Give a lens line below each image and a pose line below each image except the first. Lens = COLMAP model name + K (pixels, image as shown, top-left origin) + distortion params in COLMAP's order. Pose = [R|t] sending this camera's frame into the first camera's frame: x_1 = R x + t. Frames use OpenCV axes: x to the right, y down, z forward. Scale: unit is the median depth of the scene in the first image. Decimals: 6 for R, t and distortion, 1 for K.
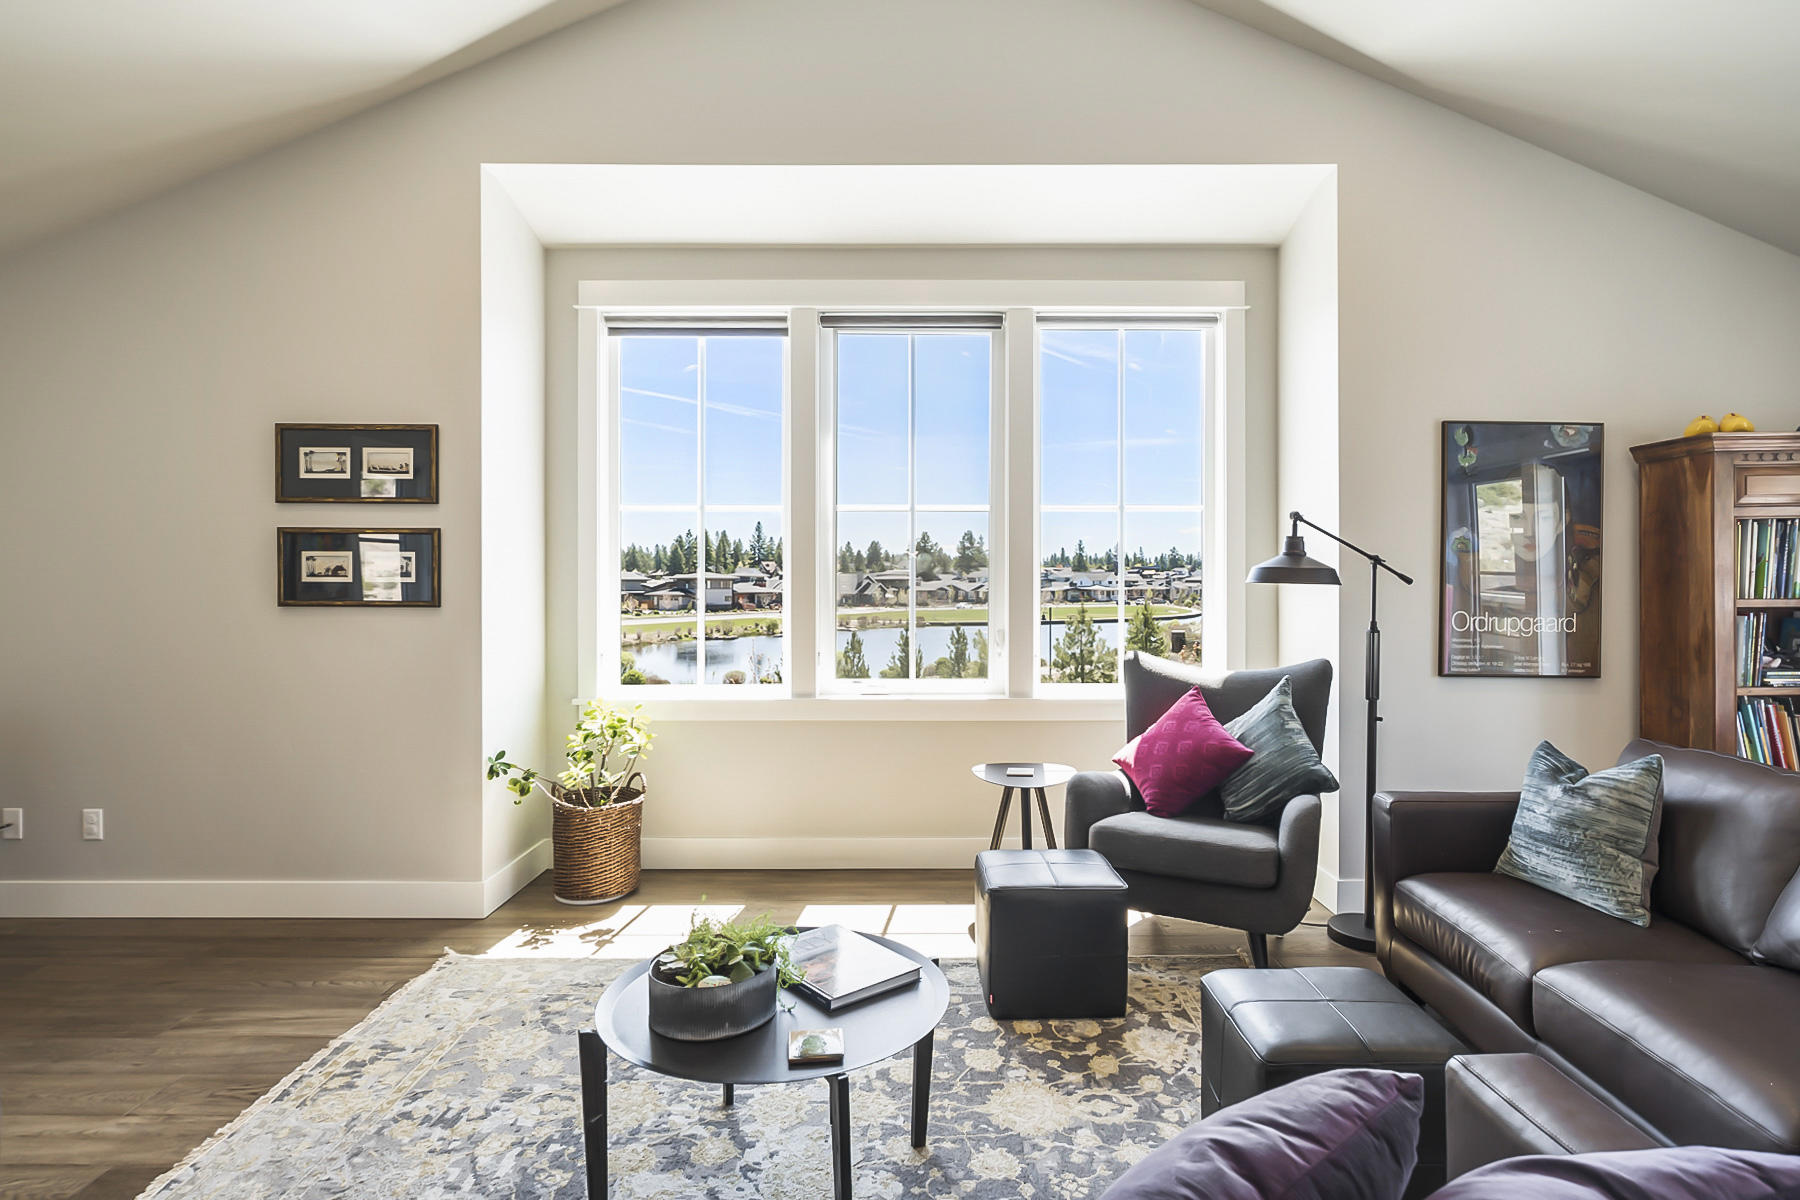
lens RADIAL K [[913.0, 0, 913.5], [0, 913.0, 600.5], [0, 0, 1]] dist [-0.007555, 0.001755]
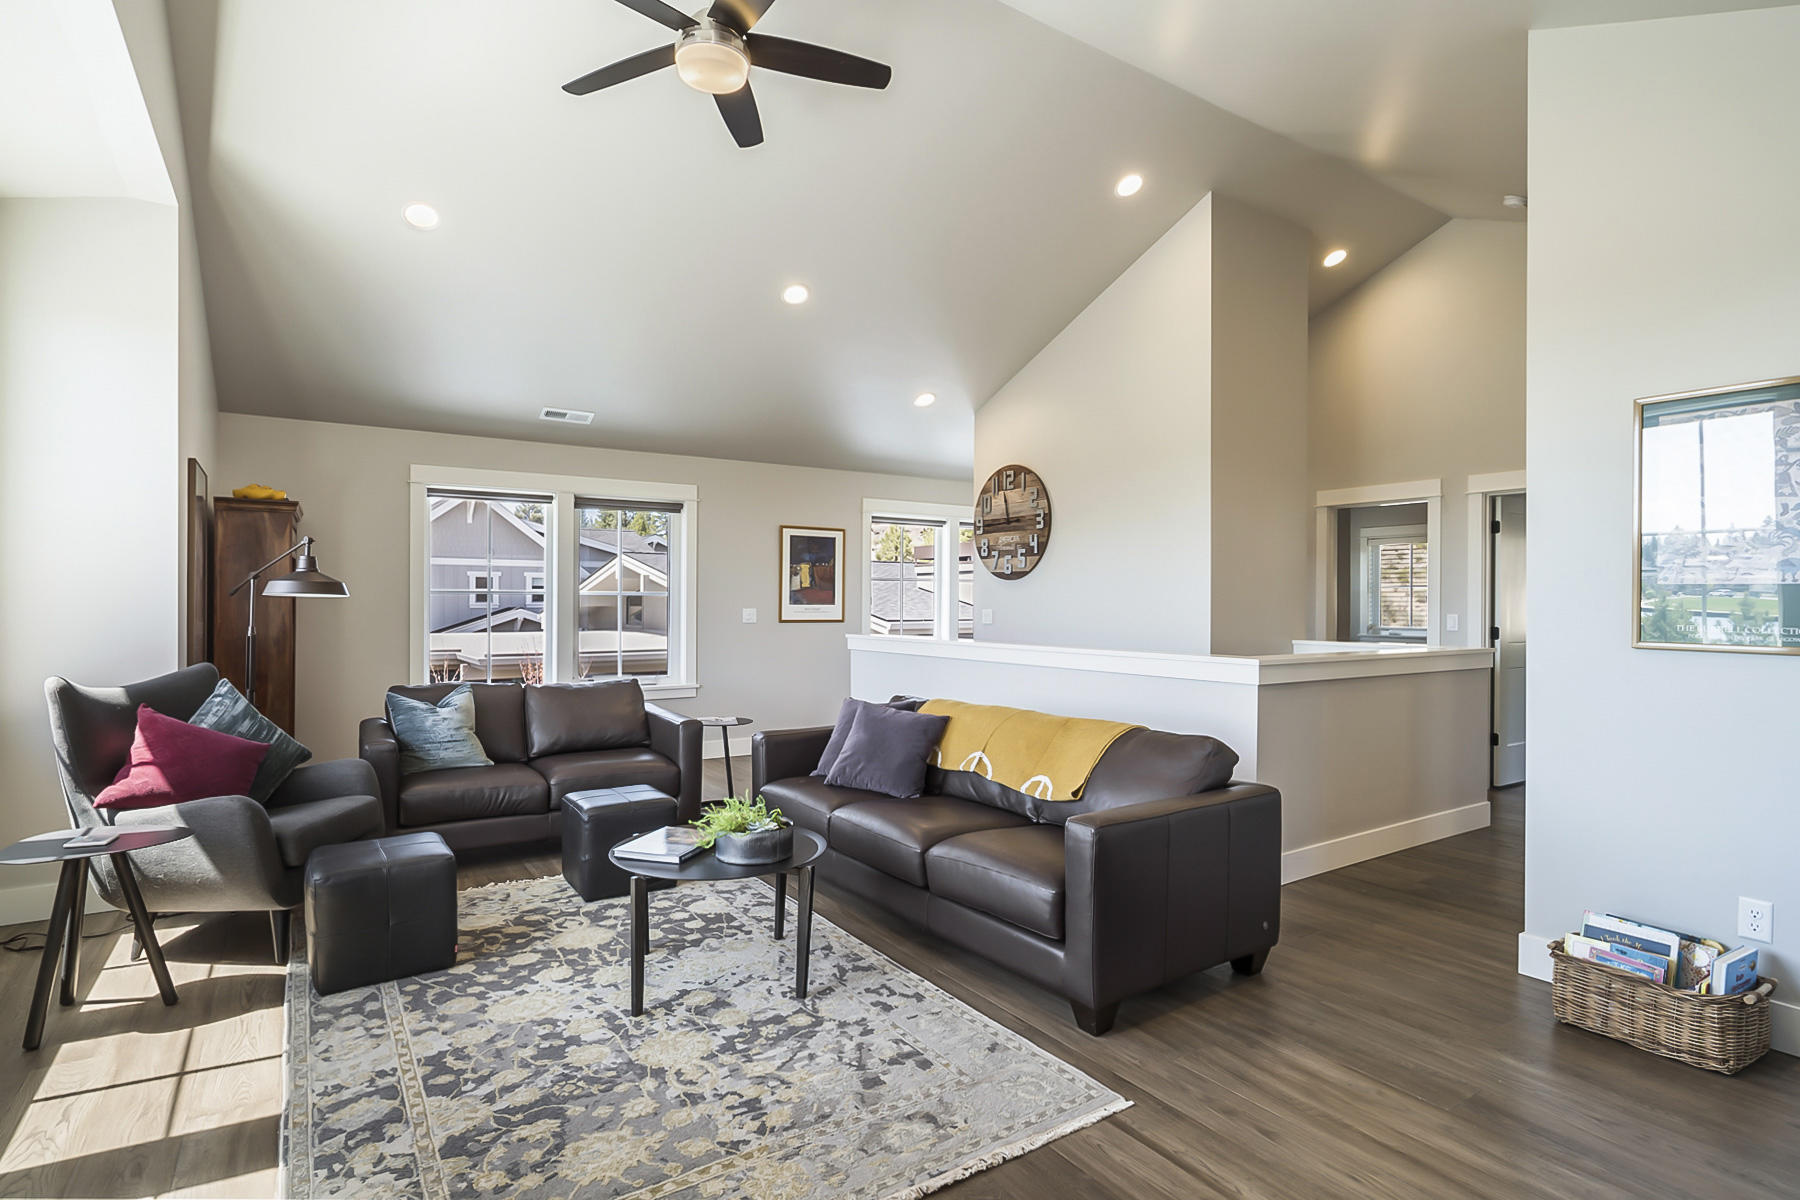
lens RADIAL K [[913.0, 0, 905.2], [0, 913.0, 591.9], [0, 0, 1]] dist [-0.007555, 0.001755]
pose [[-0.552703, 0.008451, 0.833336, -1.411561], [0.012882, 0.999916, -0.001596, -0.014150], [-0.833279, 0.009853, -0.552765, 1.351256]]
